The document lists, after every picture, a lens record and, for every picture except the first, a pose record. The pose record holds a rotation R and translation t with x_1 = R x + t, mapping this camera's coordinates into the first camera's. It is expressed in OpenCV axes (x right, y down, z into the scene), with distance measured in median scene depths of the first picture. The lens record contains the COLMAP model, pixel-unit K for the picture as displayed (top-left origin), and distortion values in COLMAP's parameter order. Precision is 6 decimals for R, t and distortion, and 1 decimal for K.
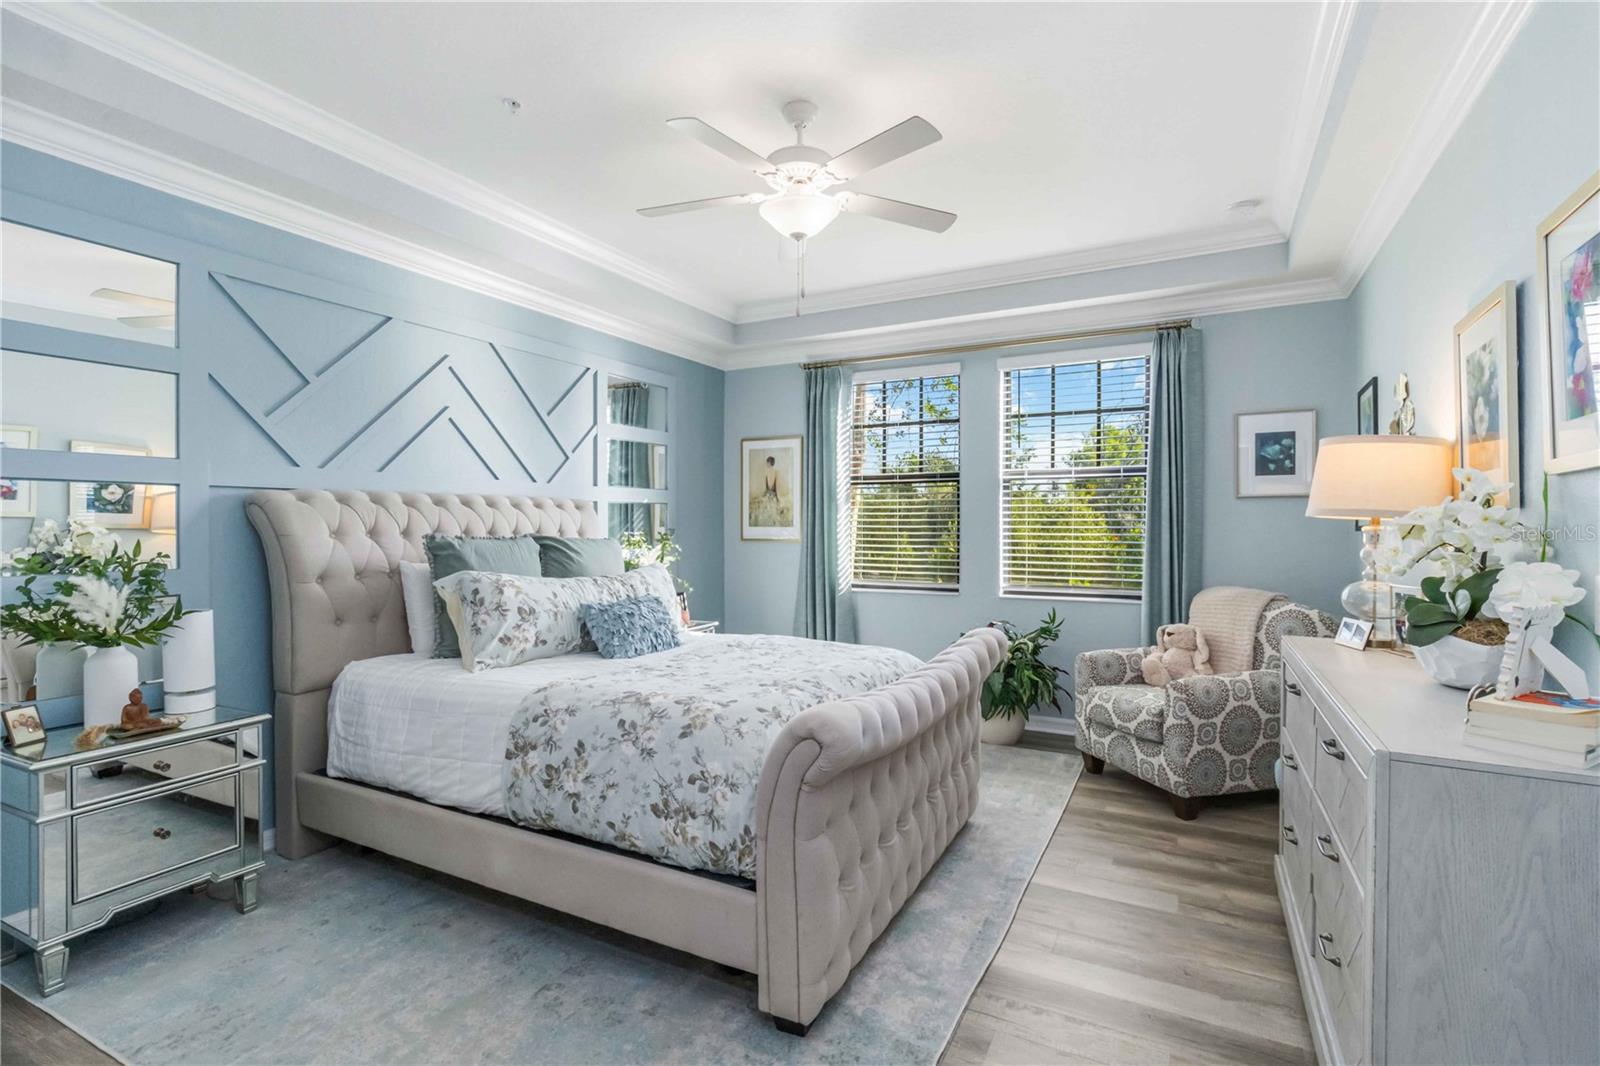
lens RADIAL K [[758.6, 0, 797.9], [0, 758.6, 530.0], [0, 0, 1]] dist [-0.000169, 0.000401]
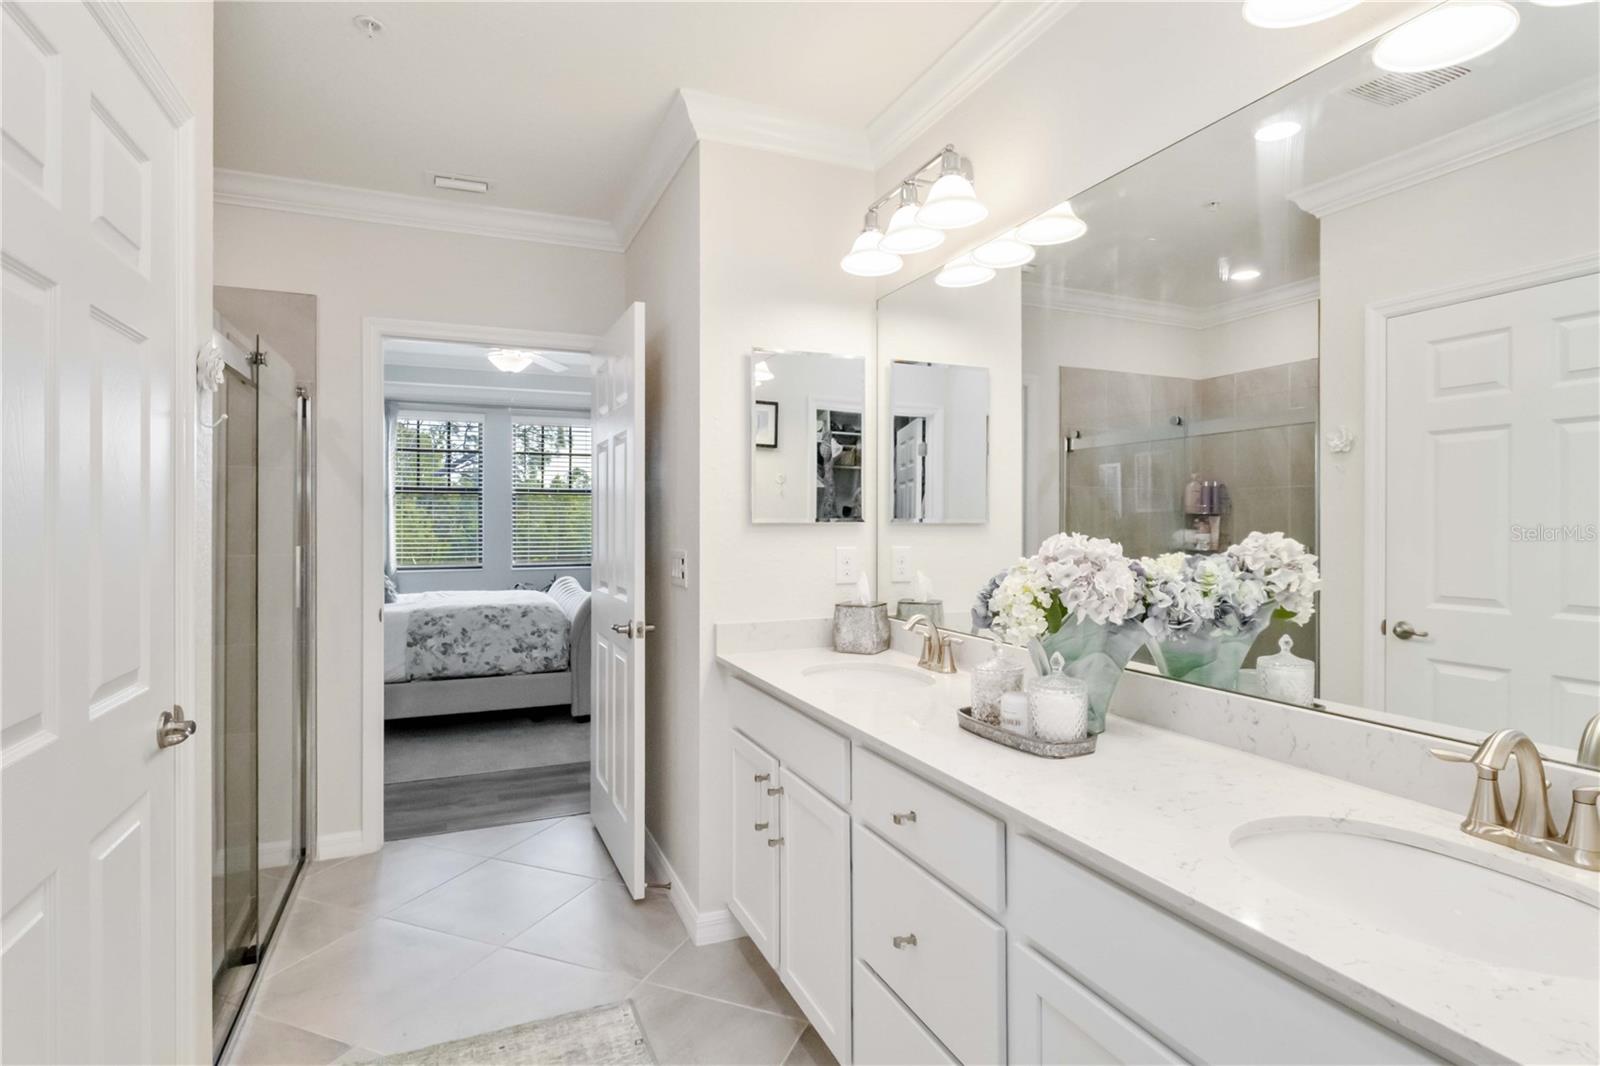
lens RADIAL K [[808.4, 0, 798.7], [0, 808.4, 527.8], [0, 0, 1]] dist [0.000012, 0.000000]
pose [[0.625252, -0.005416, 0.780404, -1.460502], [0.004590, 0.999984, 0.003262, 0.004779], [-0.780409, 0.001542, 0.625267, -1.096473]]
